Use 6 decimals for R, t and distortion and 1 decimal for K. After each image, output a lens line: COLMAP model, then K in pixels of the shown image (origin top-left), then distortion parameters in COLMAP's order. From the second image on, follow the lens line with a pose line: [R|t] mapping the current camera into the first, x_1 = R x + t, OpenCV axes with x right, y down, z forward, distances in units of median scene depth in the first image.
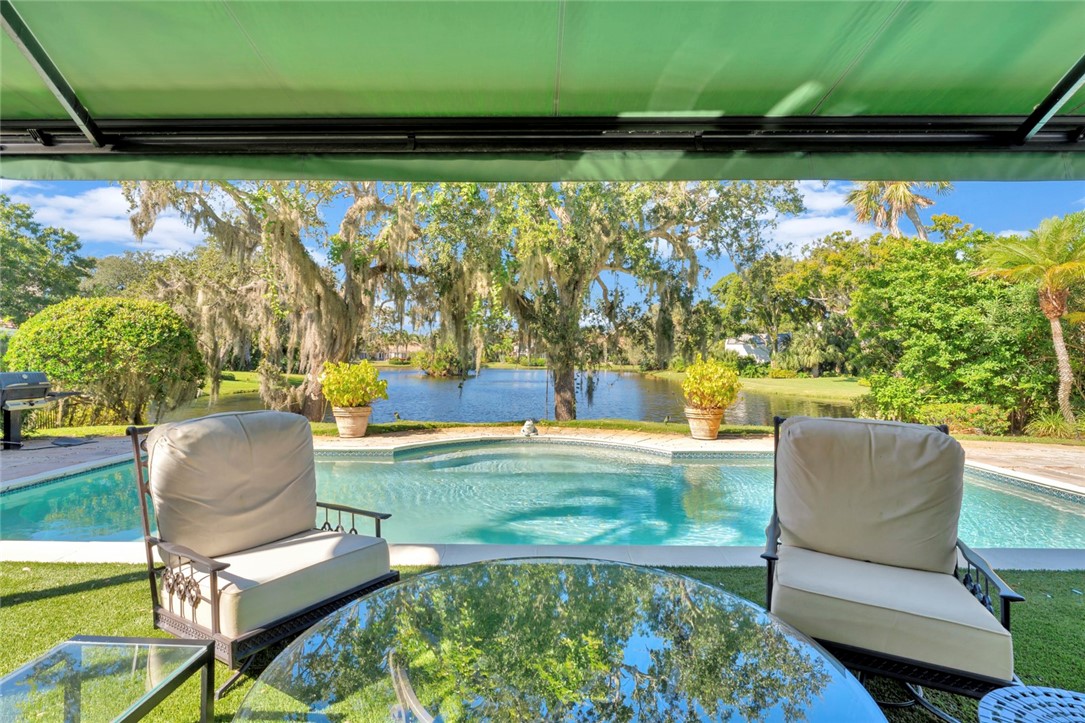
lens RADIAL K [[514.7, 0, 536.9], [0, 514.7, 361.2], [0, 0, 1]] dist [-0.004026, -0.000382]
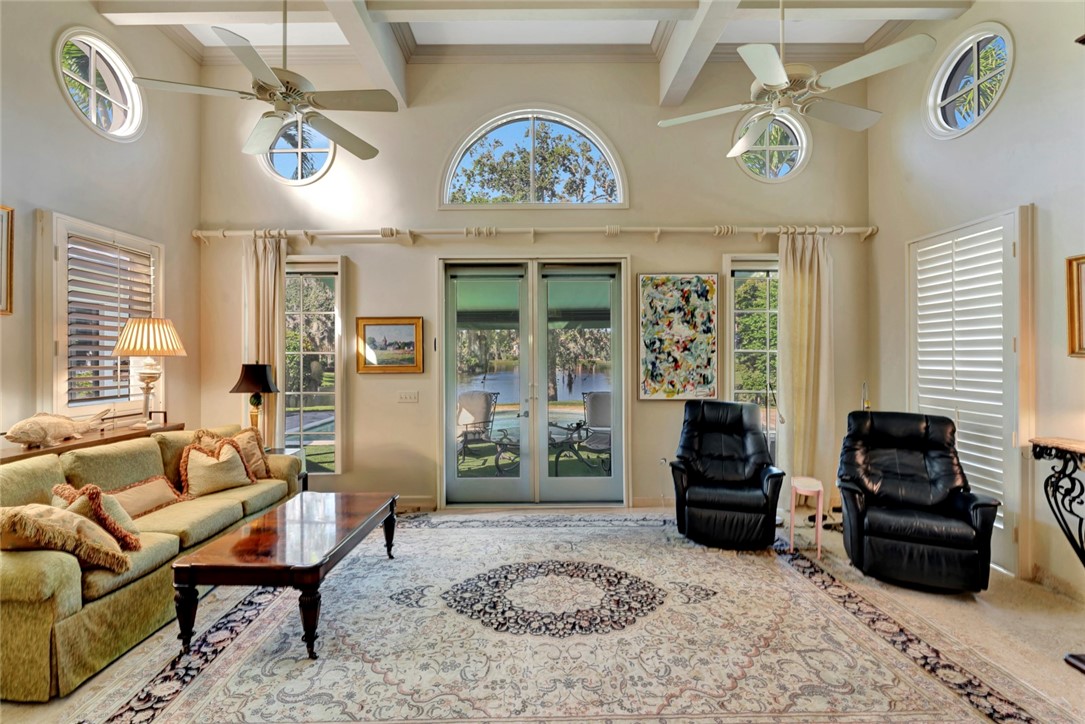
lens RADIAL K [[428.6, 0, 547.0], [0, 428.6, 360.9], [0, 0, 1]] dist [-0.000393, 0.000437]
pose [[0.999567, -0.010779, 0.027395, 0.012456], [0.010685, 0.999937, 0.003565, -0.020025], [-0.027431, -0.003271, 0.999618, -0.358561]]
